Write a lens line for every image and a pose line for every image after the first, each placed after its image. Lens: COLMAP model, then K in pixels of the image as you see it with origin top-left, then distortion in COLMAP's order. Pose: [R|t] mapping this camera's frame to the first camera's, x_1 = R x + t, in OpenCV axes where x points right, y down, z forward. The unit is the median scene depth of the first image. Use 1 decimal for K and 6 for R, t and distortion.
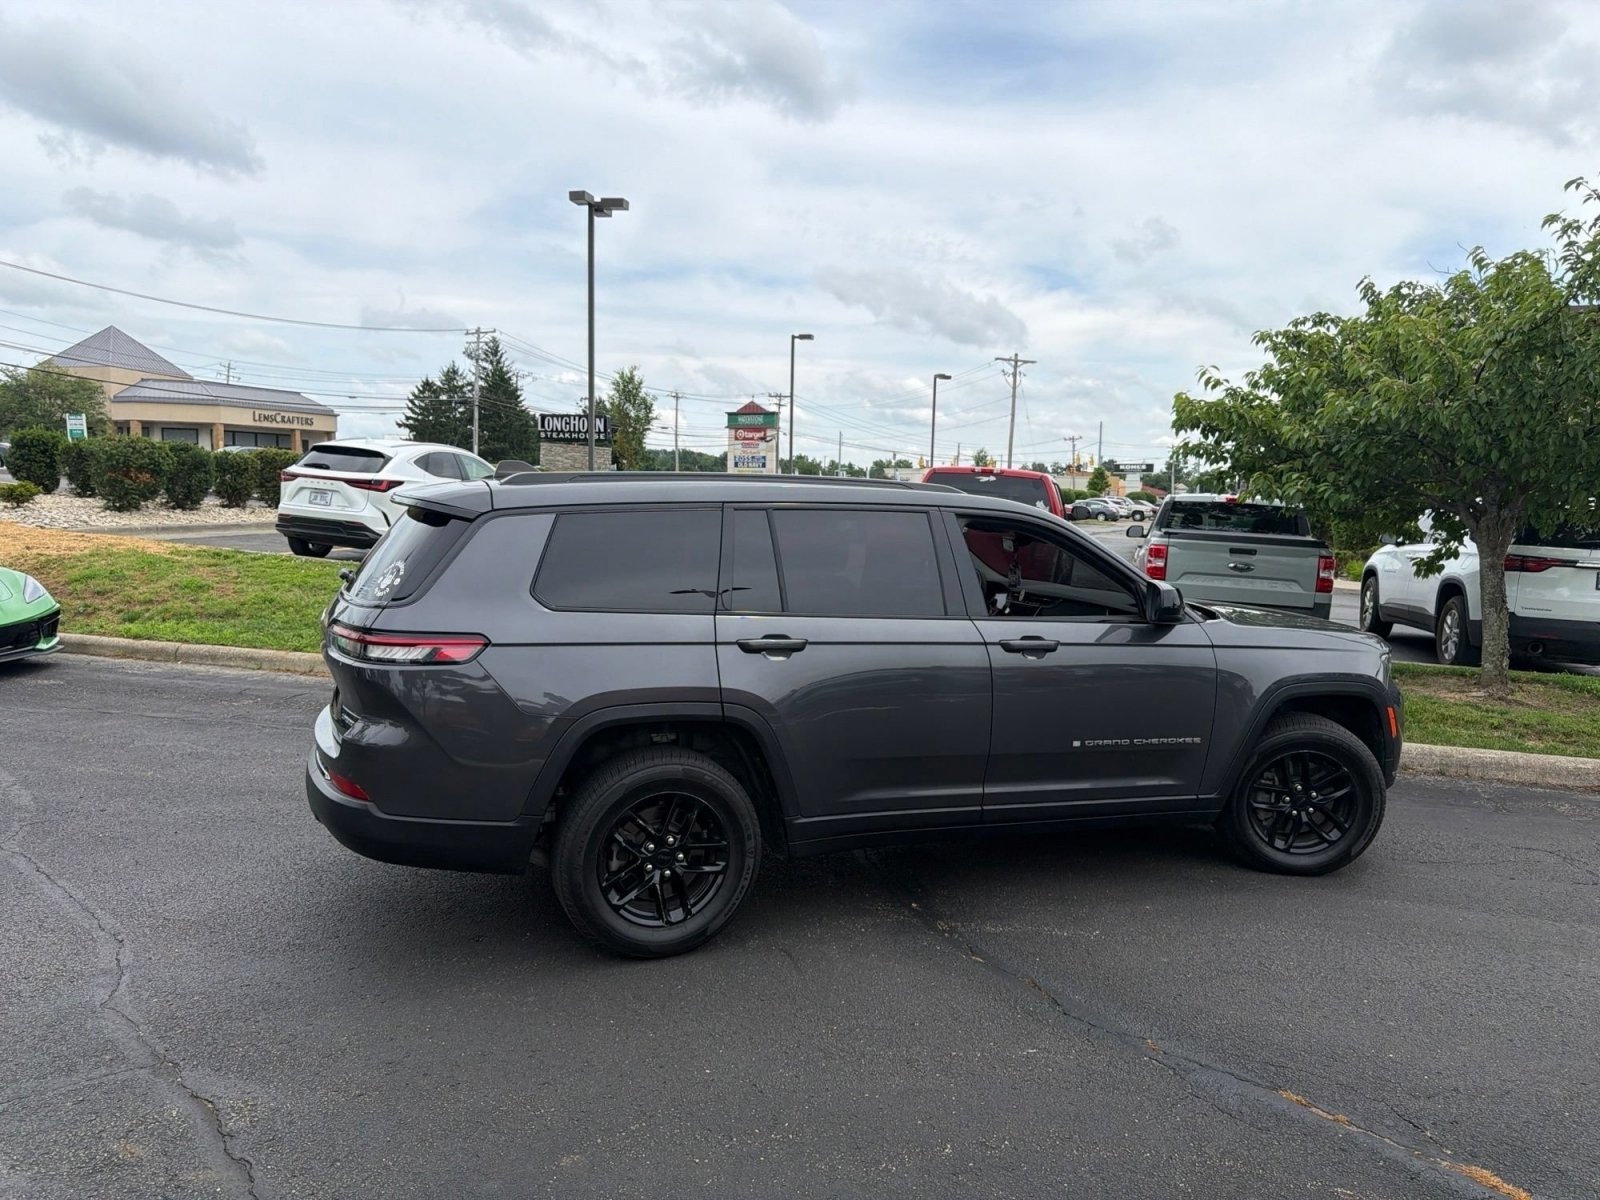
lens RADIAL K [[1120.0, 0, 810.6], [0, 1120.0, 627.2], [0, 0, 1]] dist [0.107924, -0.114211]
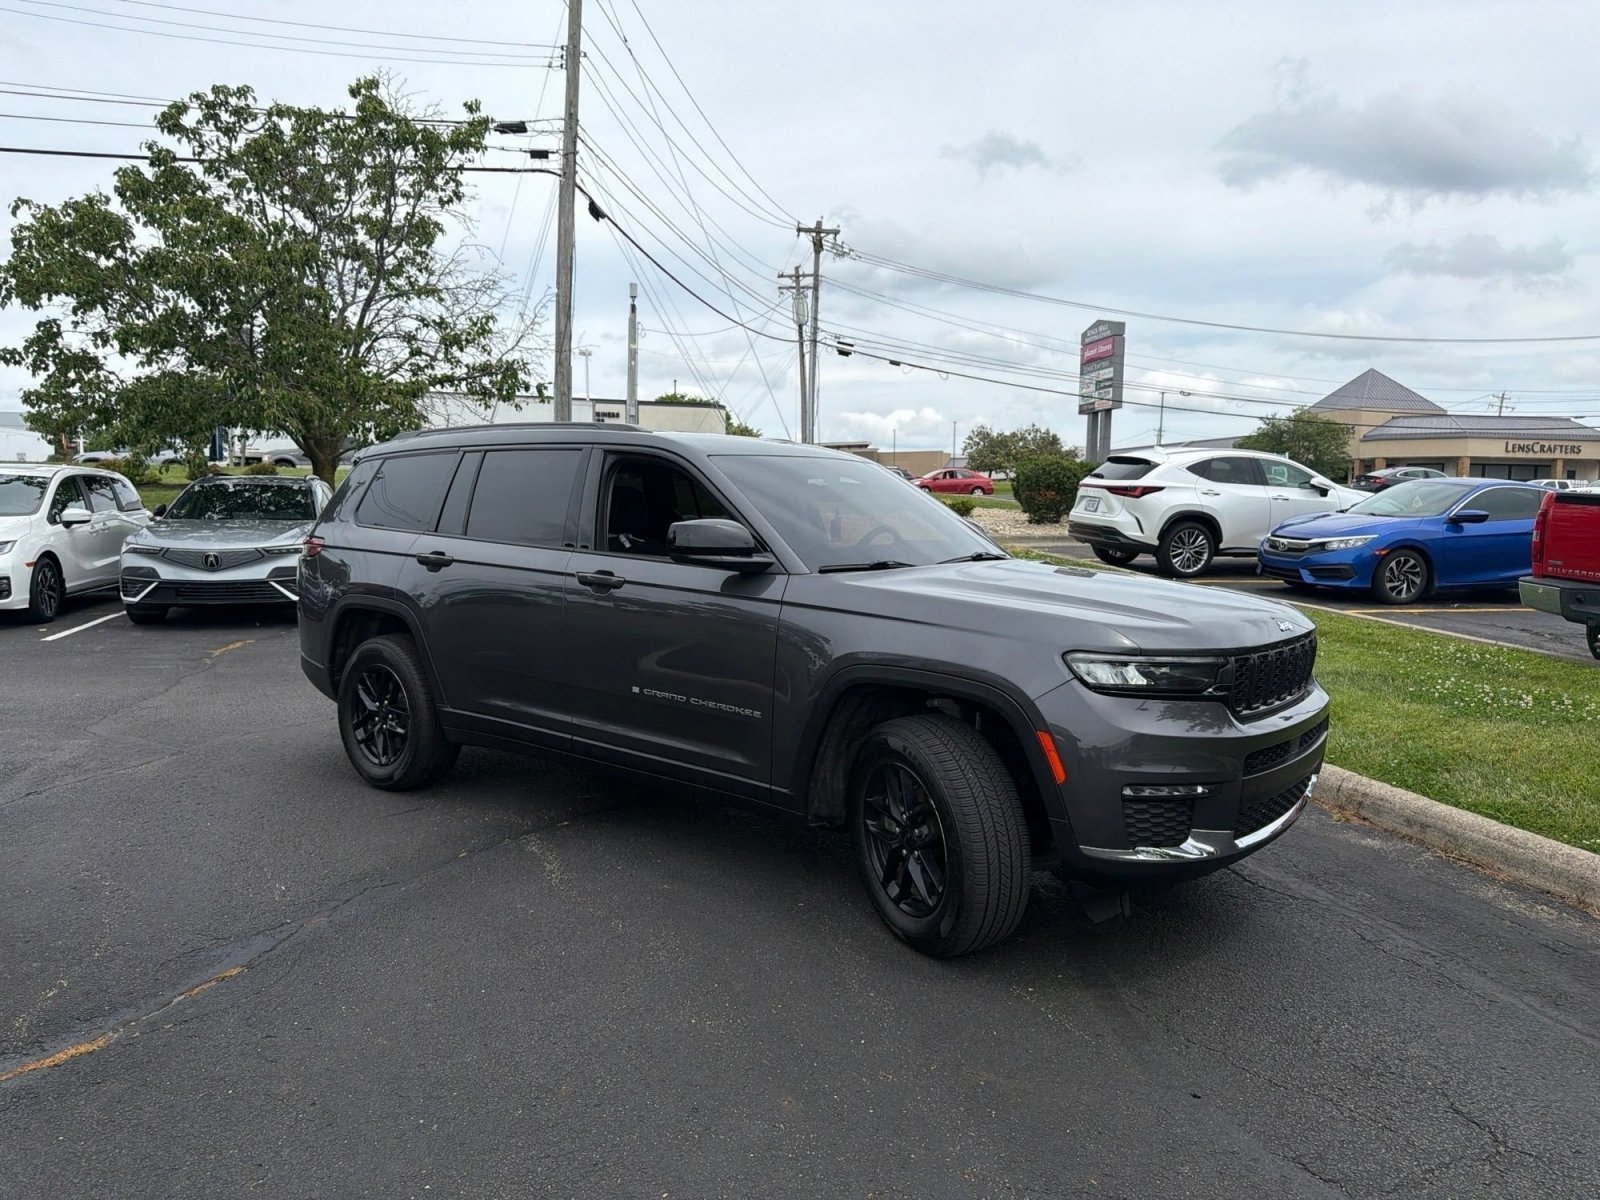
lens RADIAL K [[1162.1, 0, 803.0], [0, 1162.1, 601.8], [0, 0, 1]] dist [0.060767, -0.086352]
pose [[0.496219, 0.055984, -0.866390, 0.406292], [-0.107766, 0.994173, 0.002519, 0.004808], [0.861483, 0.092117, 0.499361, 0.225705]]
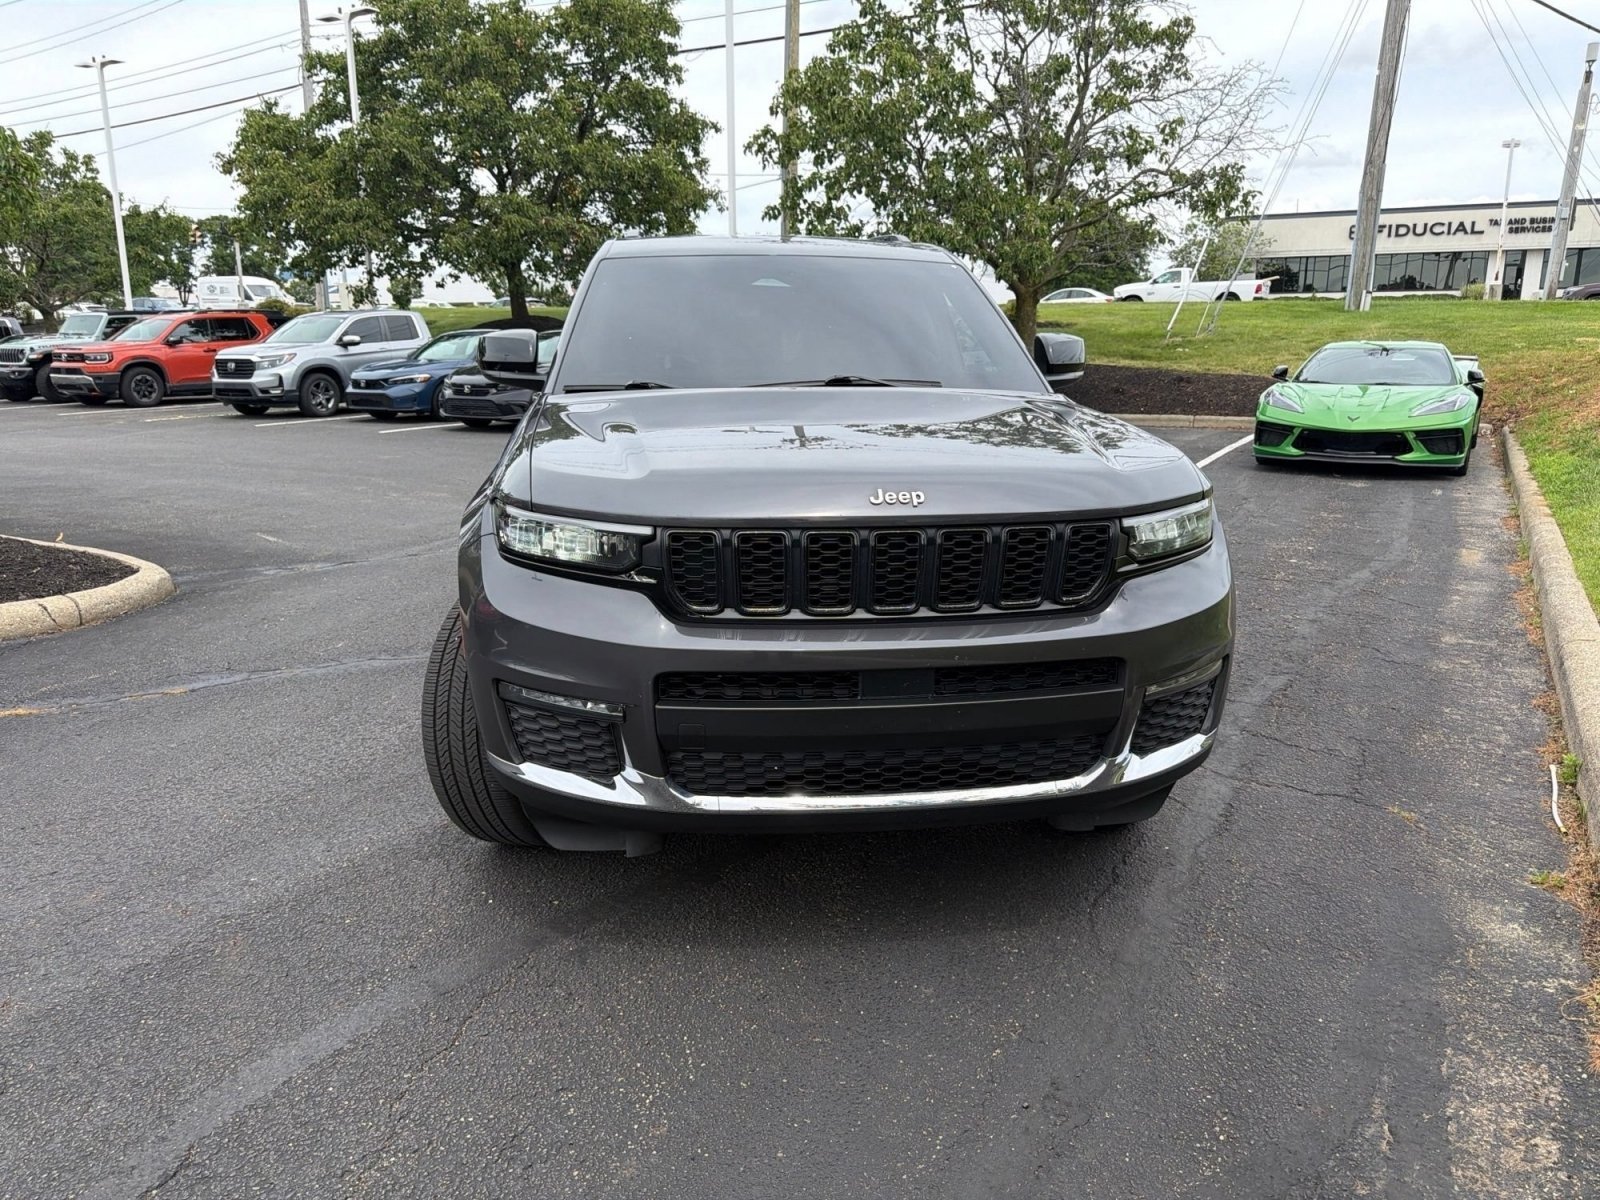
lens RADIAL K [[1166.1, 0, 800.0], [0, 1166.1, 600.0], [0, 0, 1]] dist [0.020613, -0.031607]
pose [[-0.270970, 0.192204, -0.943203, 0.388127], [-0.120220, 0.965433, 0.231271, -0.026908], [0.955051, 0.176060, -0.238497, 0.517213]]
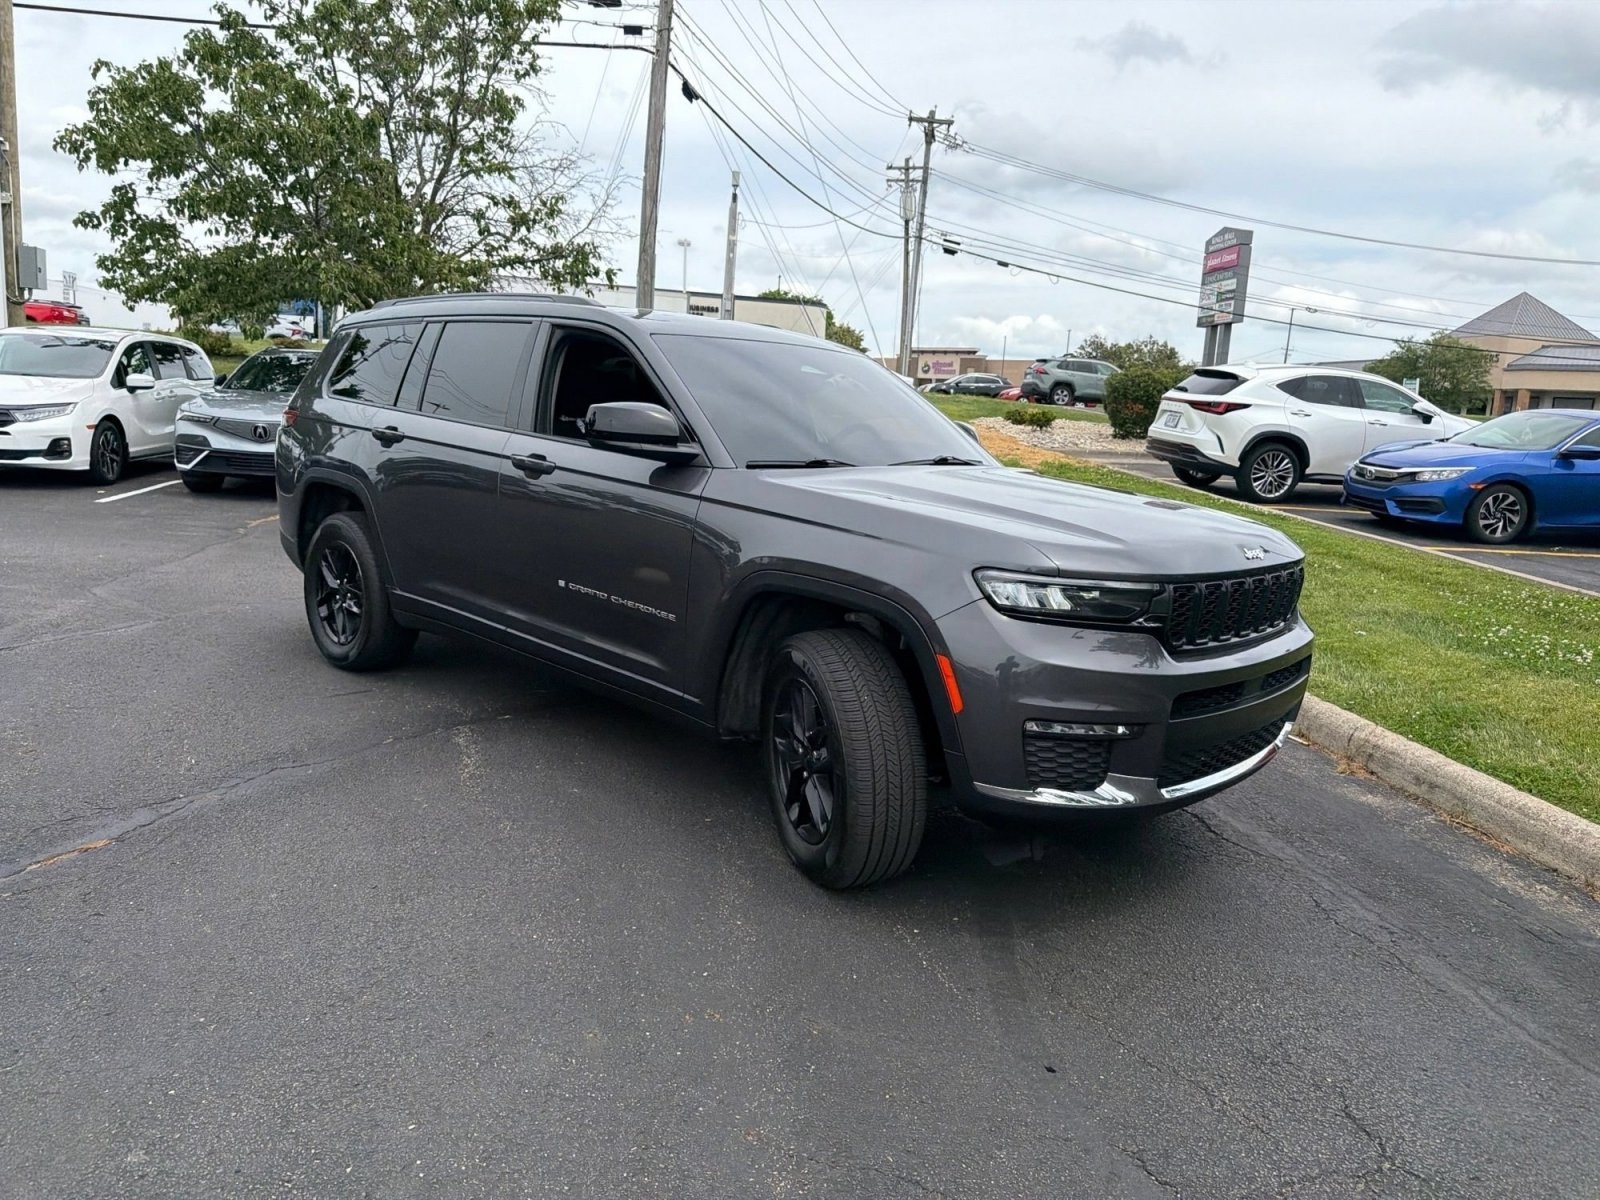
lens RADIAL K [[1166.1, 0, 800.0], [0, 1166.1, 600.0], [0, 0, 1]] dist [0.020613, -0.031607]
pose [[0.410921, 0.153279, -0.898693, 0.404618], [-0.161607, 0.982400, 0.093662, 0.000312], [0.897233, 0.106748, 0.428460, 0.278513]]
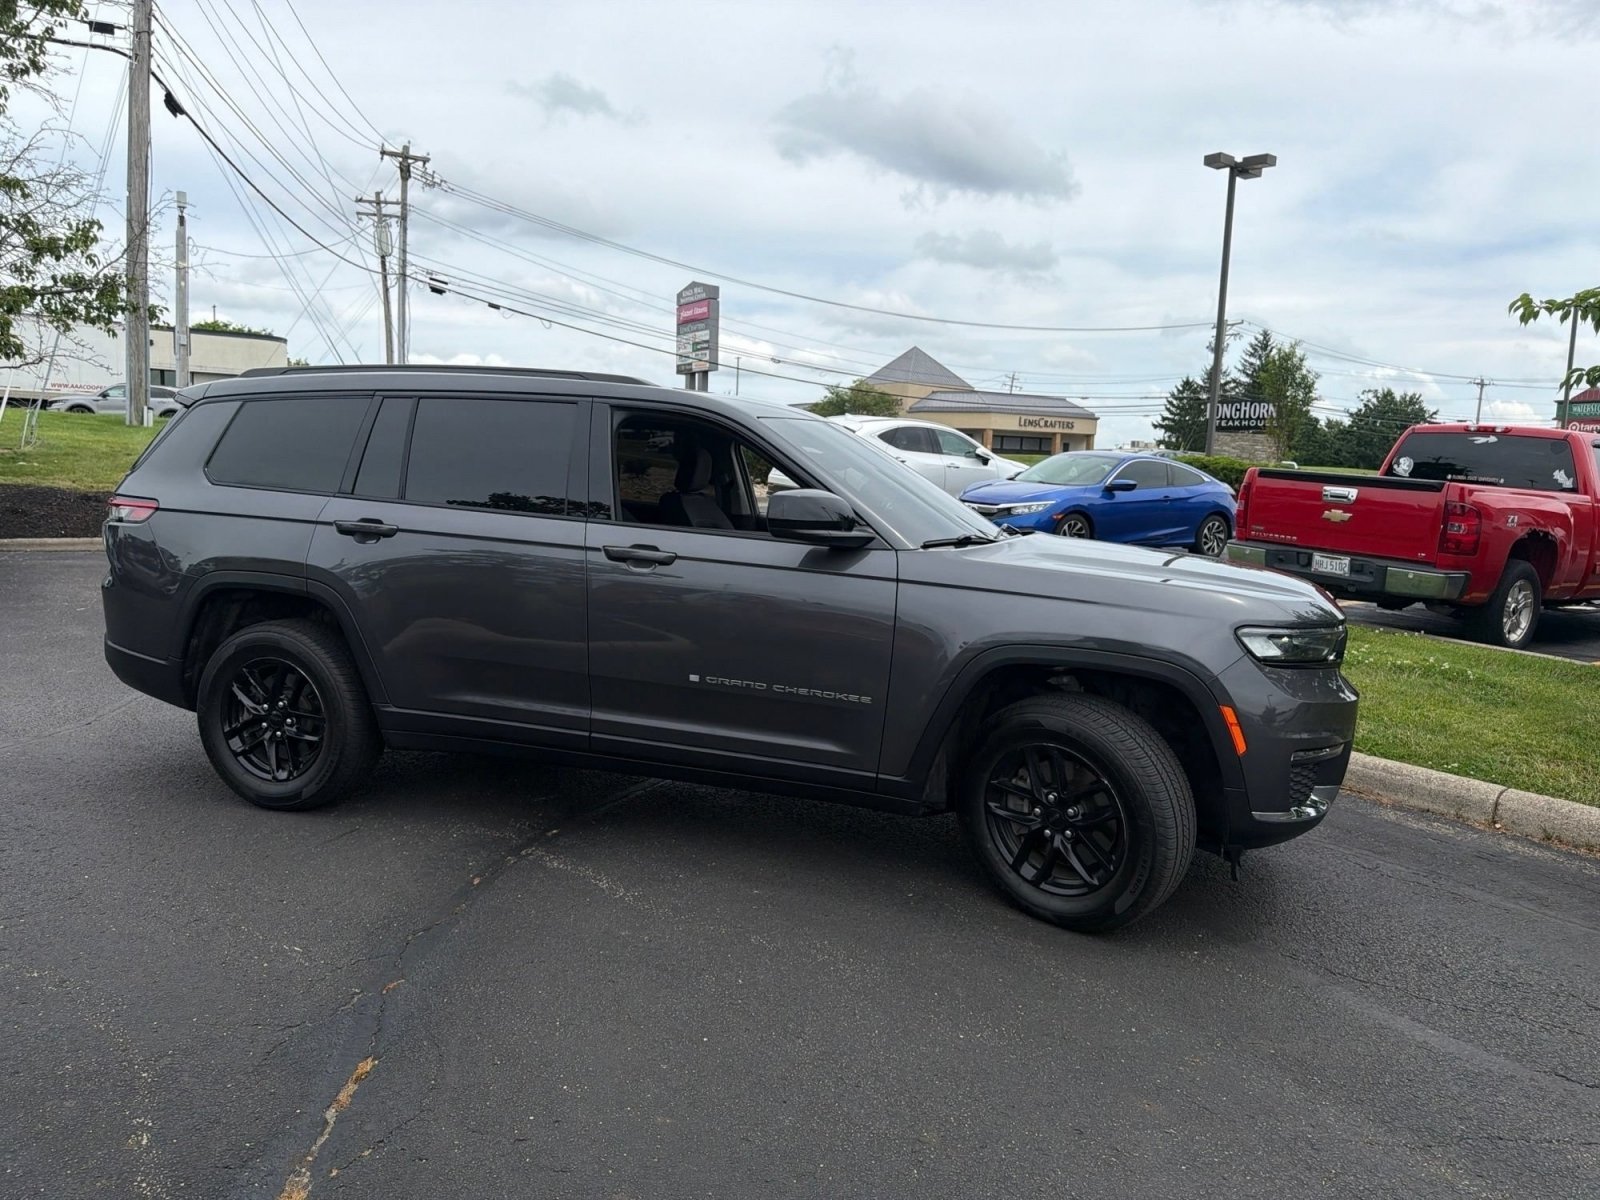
lens RADIAL K [[1156.5, 0, 807.6], [0, 1156.5, 610.3], [0, 0, 1]] dist [0.074165, -0.101083]
pose [[0.782388, 0.078901, -0.617773, 0.296387], [-0.093340, 0.995594, 0.008944, 0.013463], [0.615757, 0.050665, 0.786306, 0.133758]]
